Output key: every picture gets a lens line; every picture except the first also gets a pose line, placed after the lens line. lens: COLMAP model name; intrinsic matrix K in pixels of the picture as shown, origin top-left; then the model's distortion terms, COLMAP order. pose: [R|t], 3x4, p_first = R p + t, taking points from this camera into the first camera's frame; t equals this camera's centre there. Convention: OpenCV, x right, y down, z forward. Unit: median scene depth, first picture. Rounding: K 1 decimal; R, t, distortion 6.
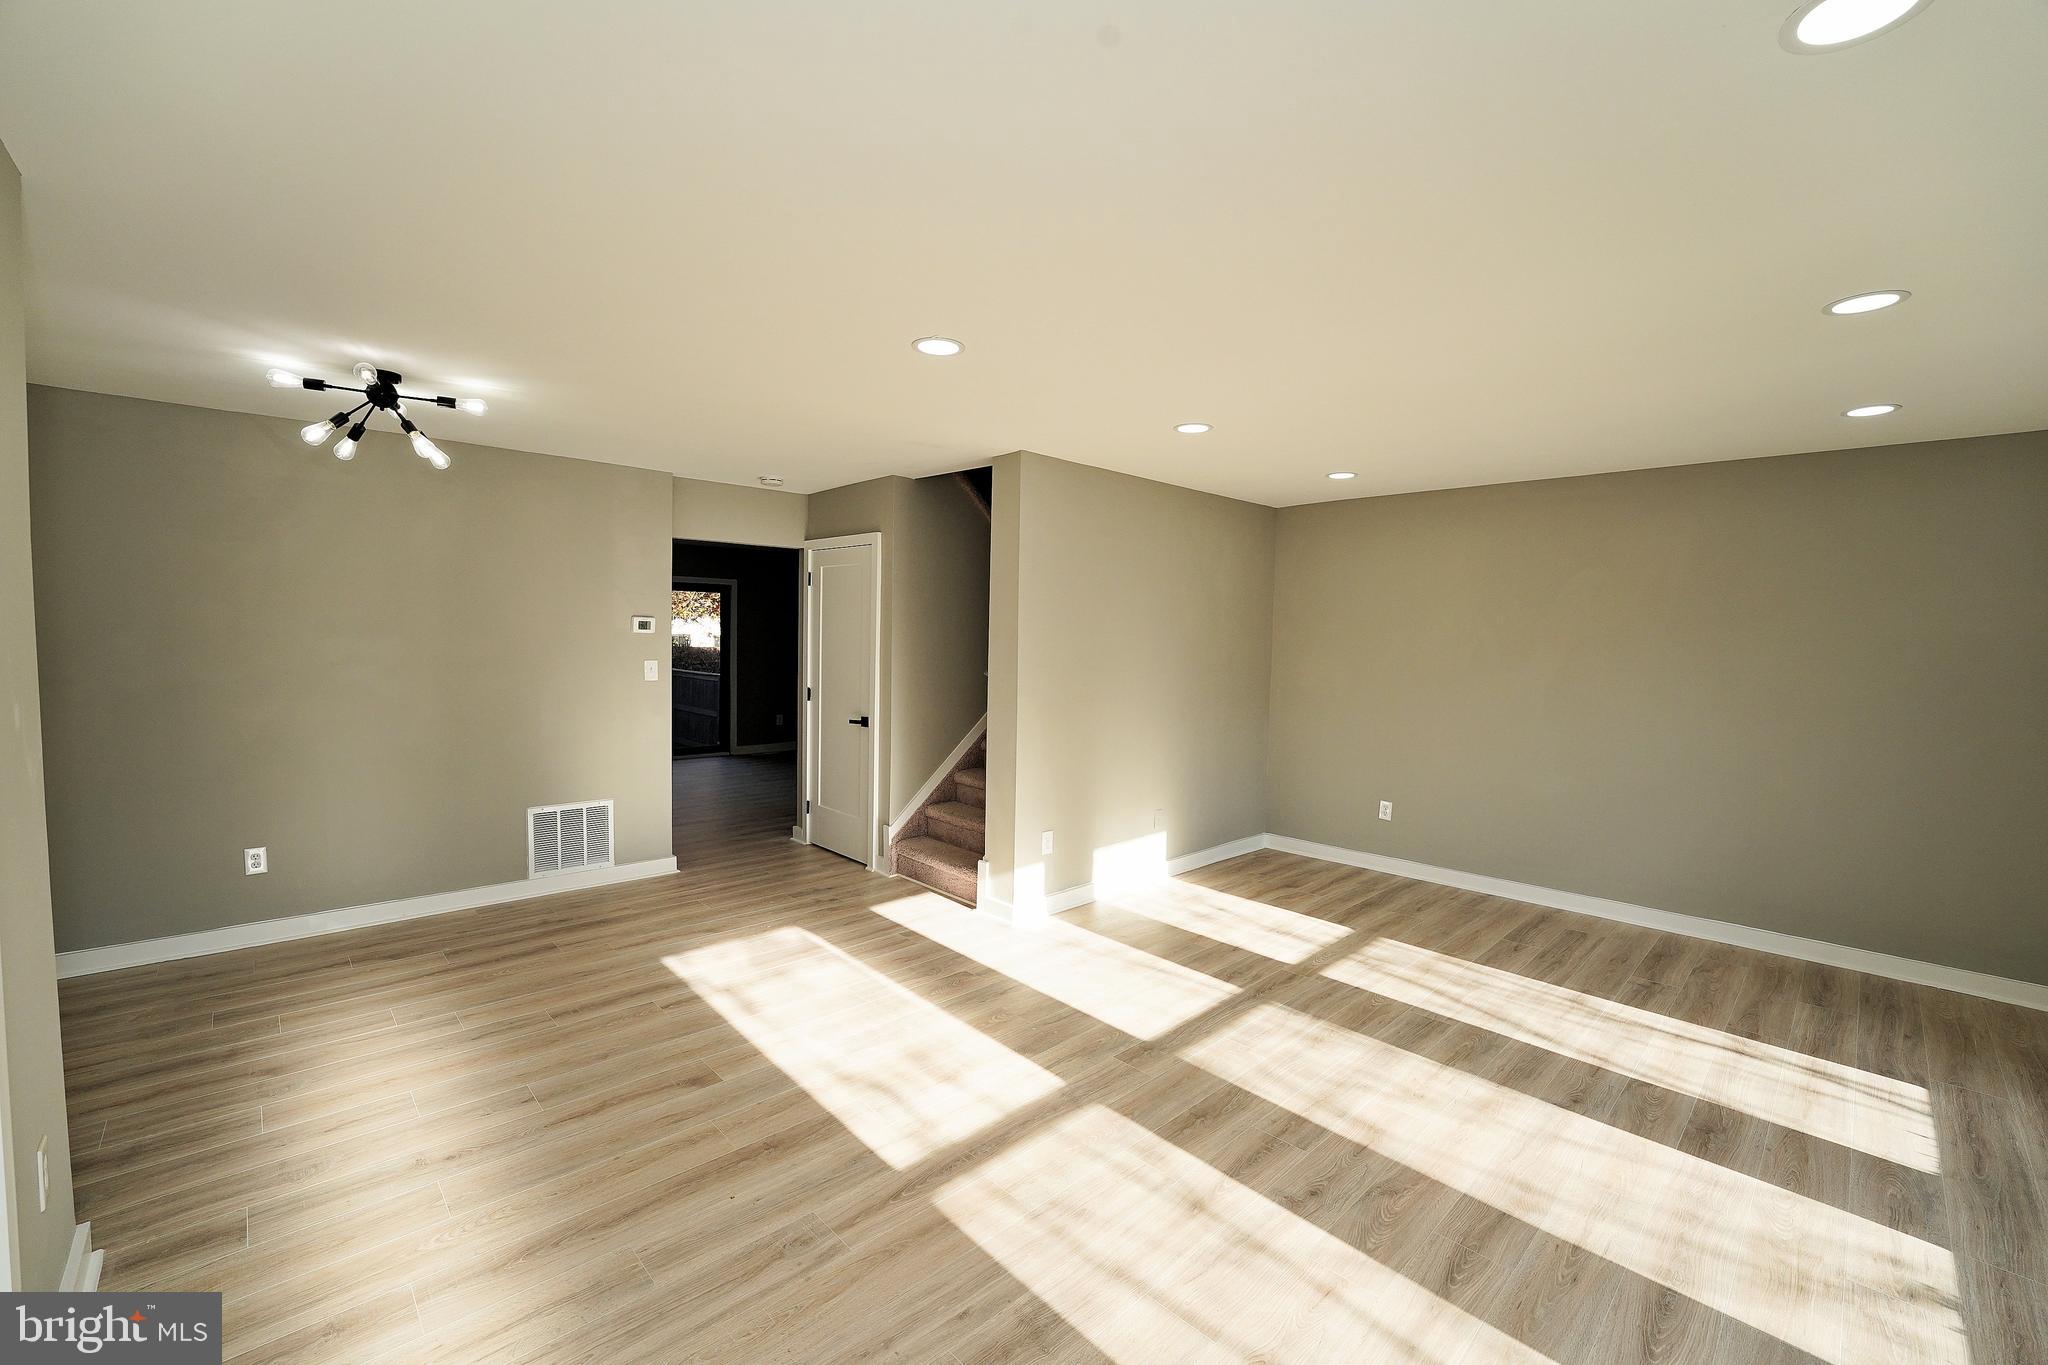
lens RADIAL K [[830.5, 0, 1021.5], [0, 830.5, 684.6], [0, 0, 1]] dist [-0.035001, 0.006287]
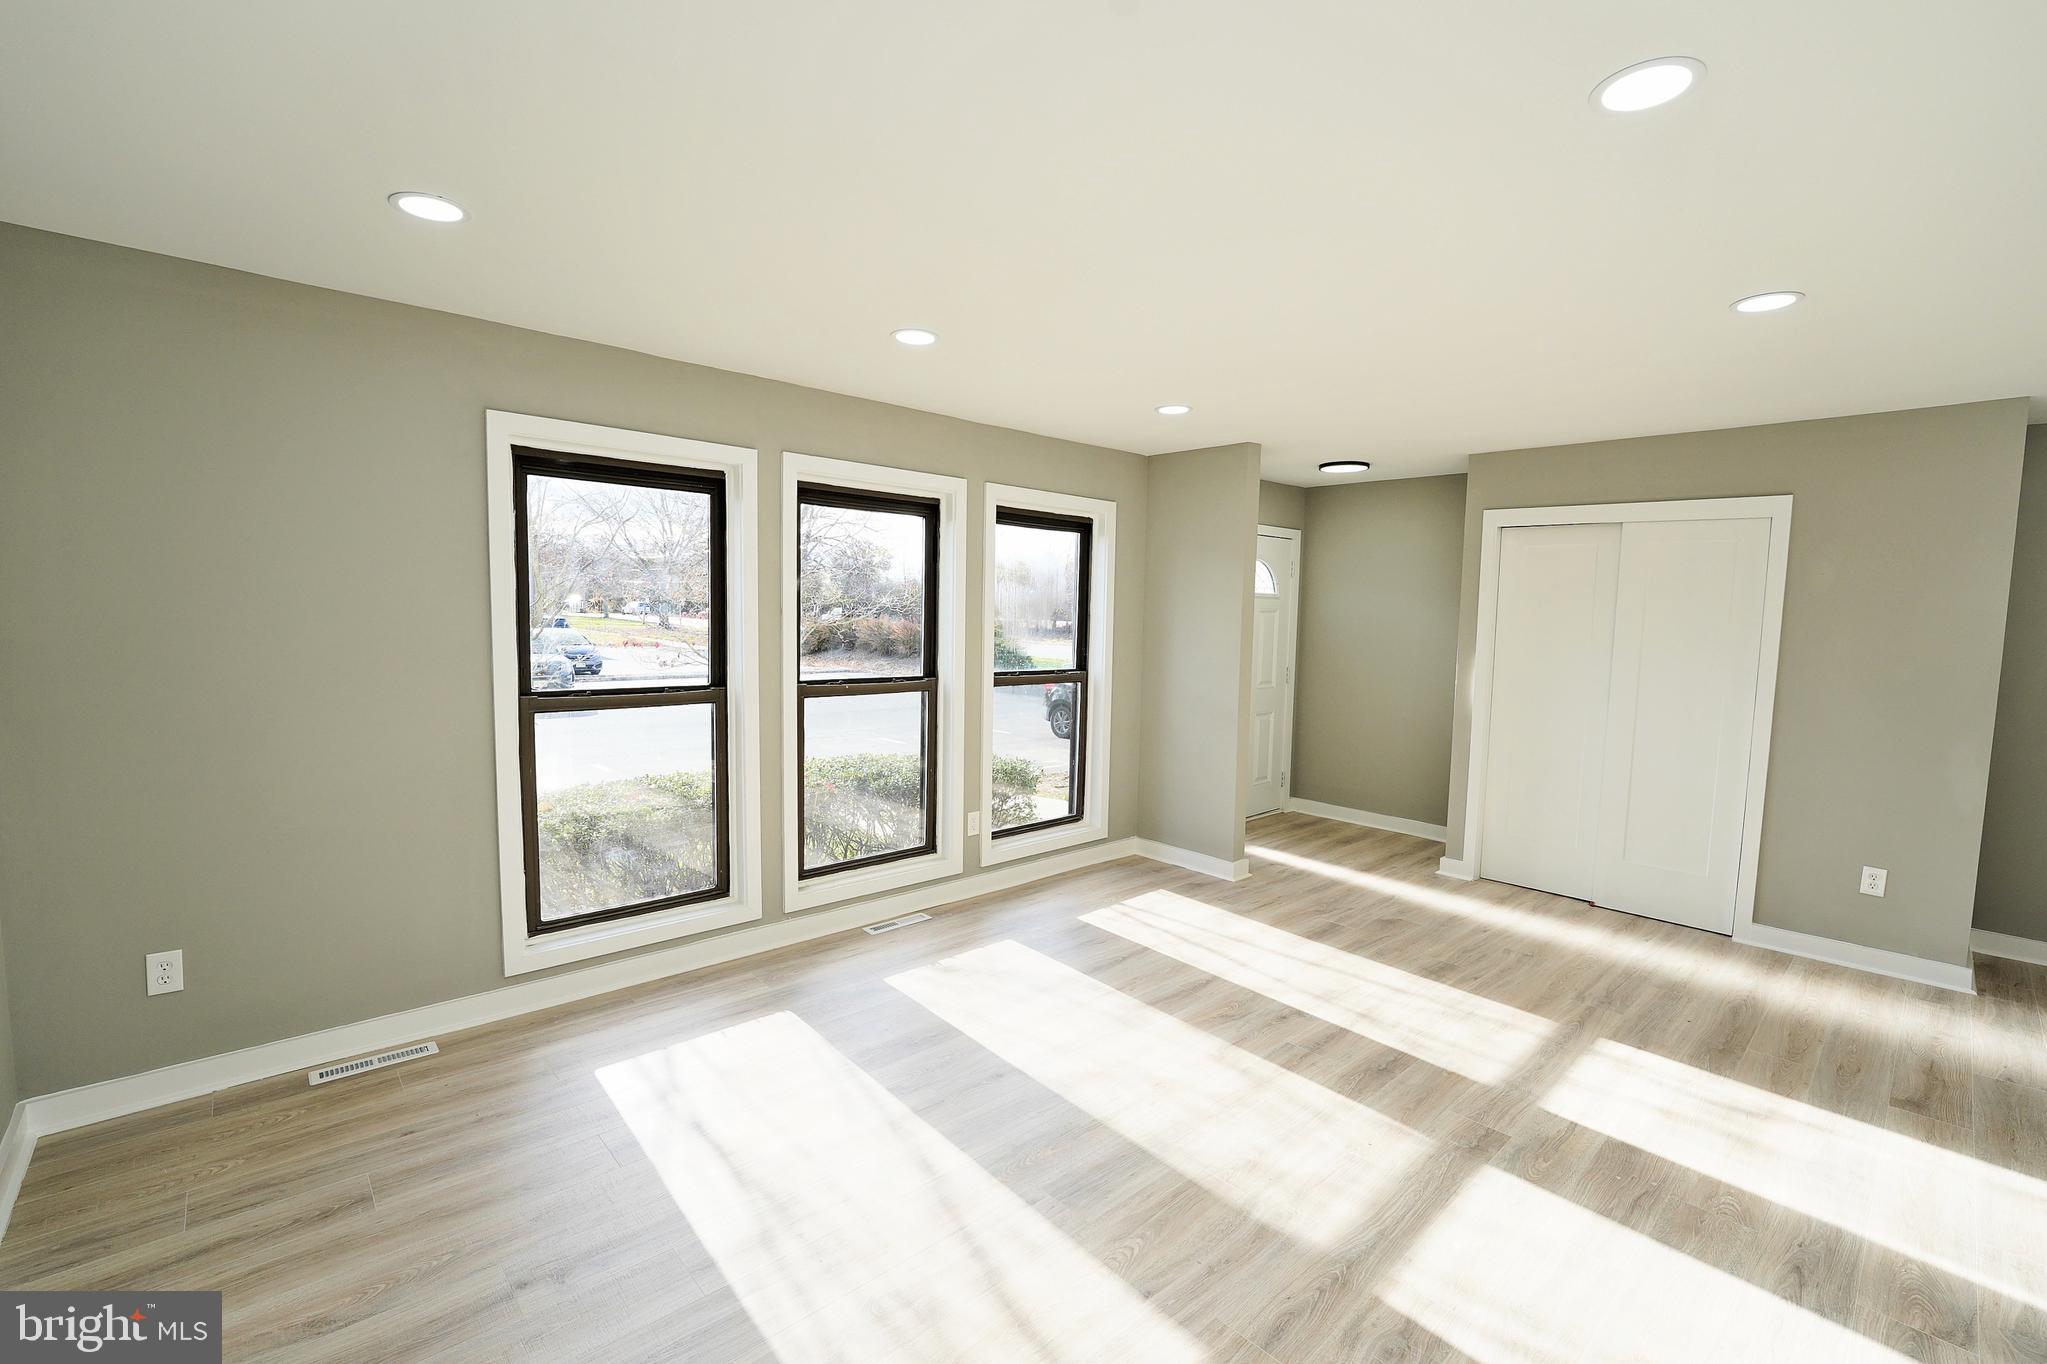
lens RADIAL K [[879.5, 0, 1020.0], [0, 879.5, 683.7], [0, 0, 1]] dist [-0.029538, 0.000188]
pose [[-0.998930, -0.043133, 0.016713, 0.424967], [-0.040174, 0.988051, 0.148797, -0.069020], [-0.022931, 0.147966, -0.988727, 1.264605]]
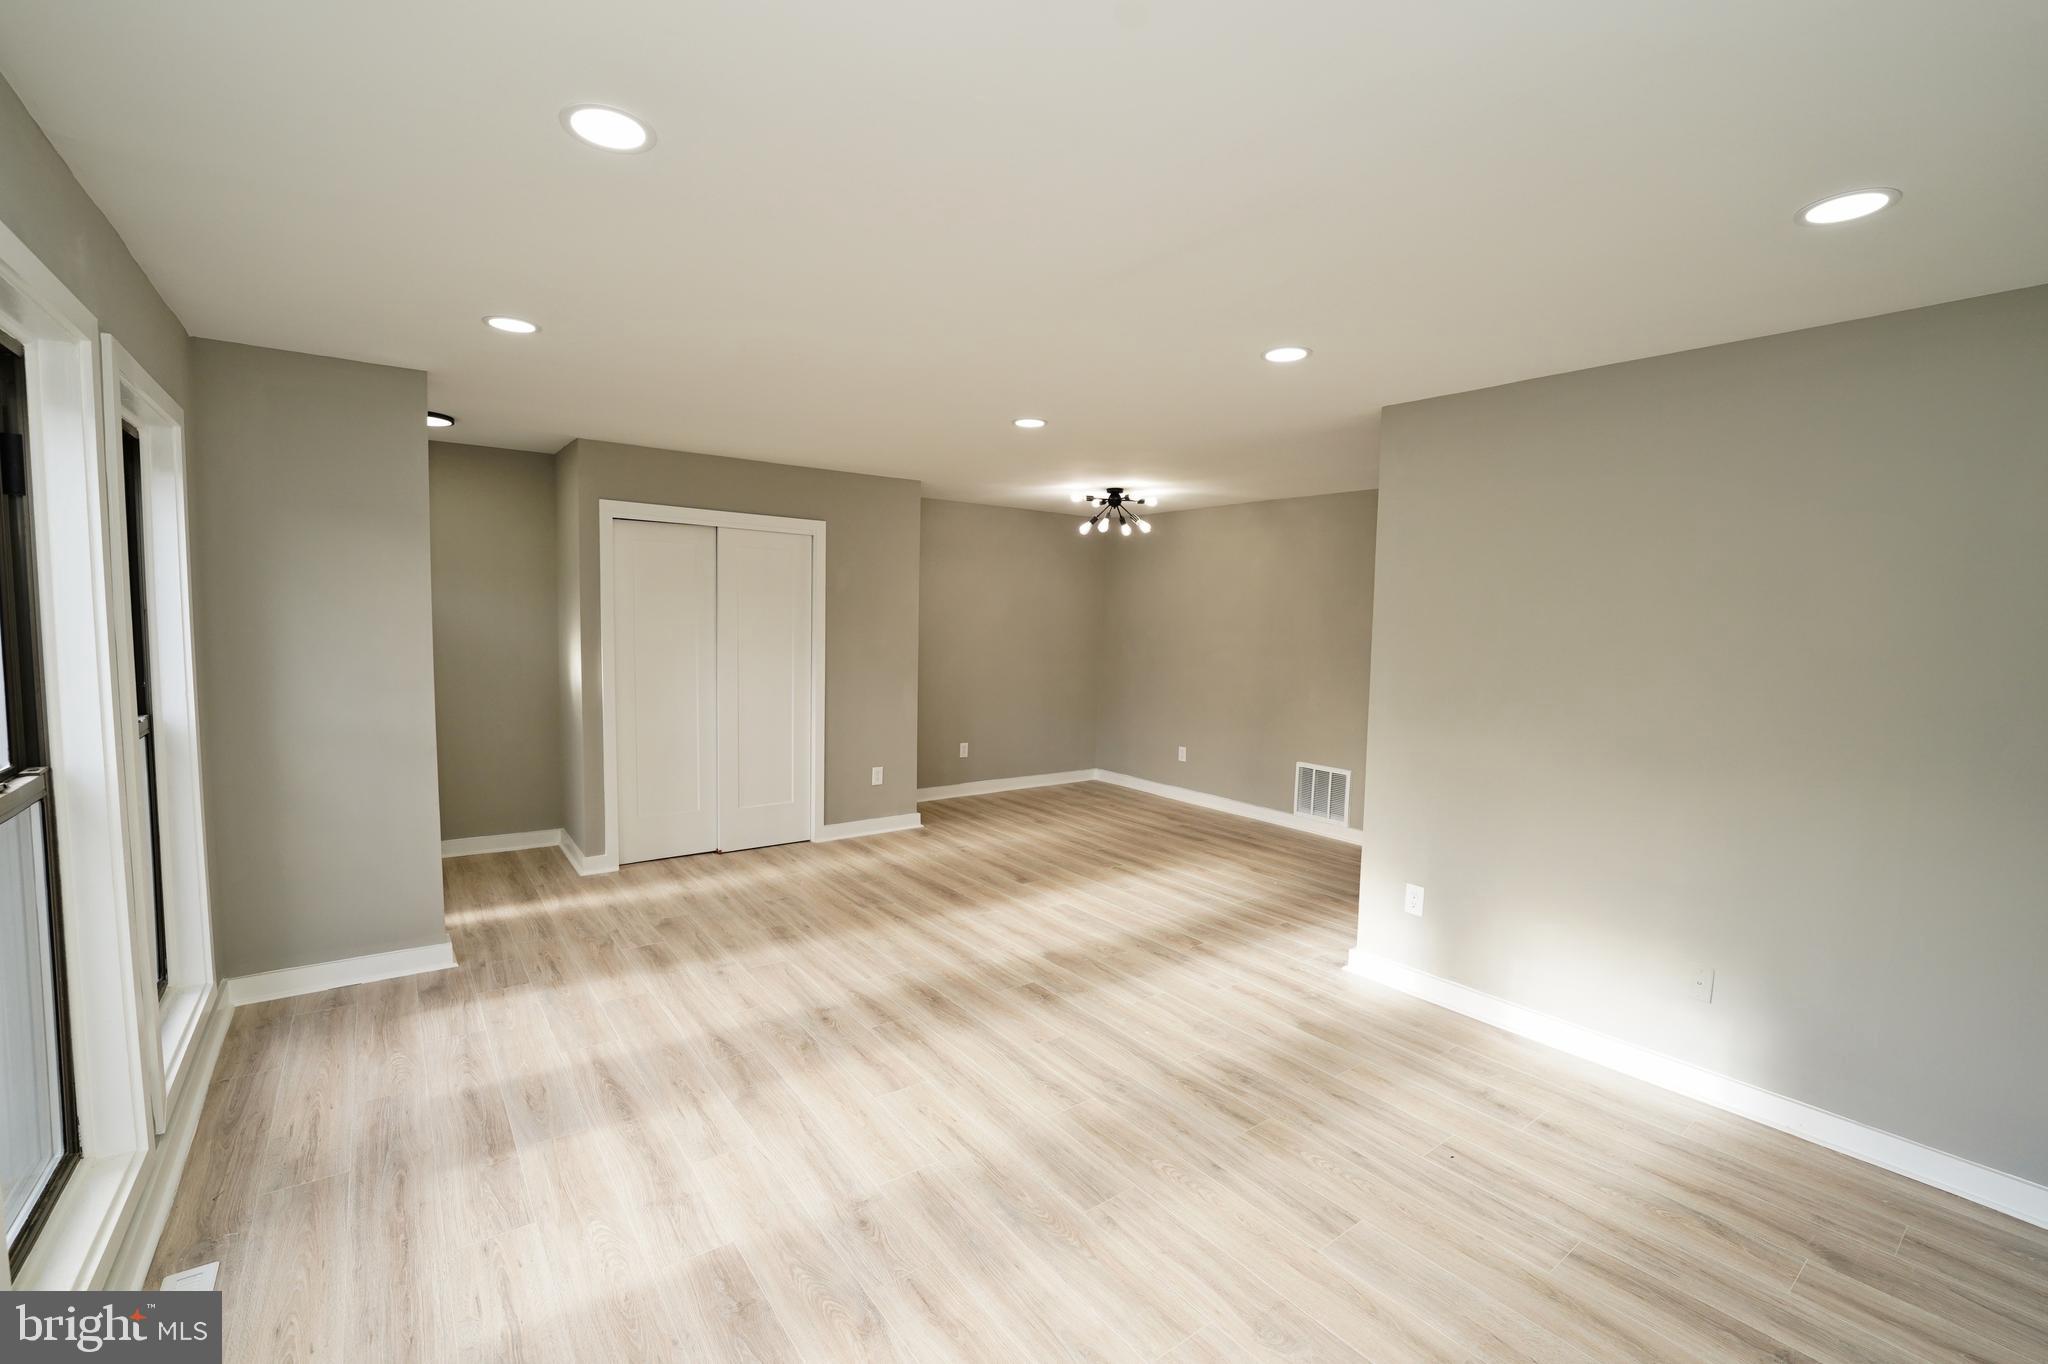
lens RADIAL K [[871.5, 0, 1024.0], [0, 871.5, 682.0], [0, 0, 1]] dist [-0.024170, -0.000067]
pose [[-0.114025, 0.051760, -0.992129, 0.919066], [-0.087989, 0.994191, 0.061980, -0.028663], [0.989574, 0.094364, -0.108808, 0.763341]]
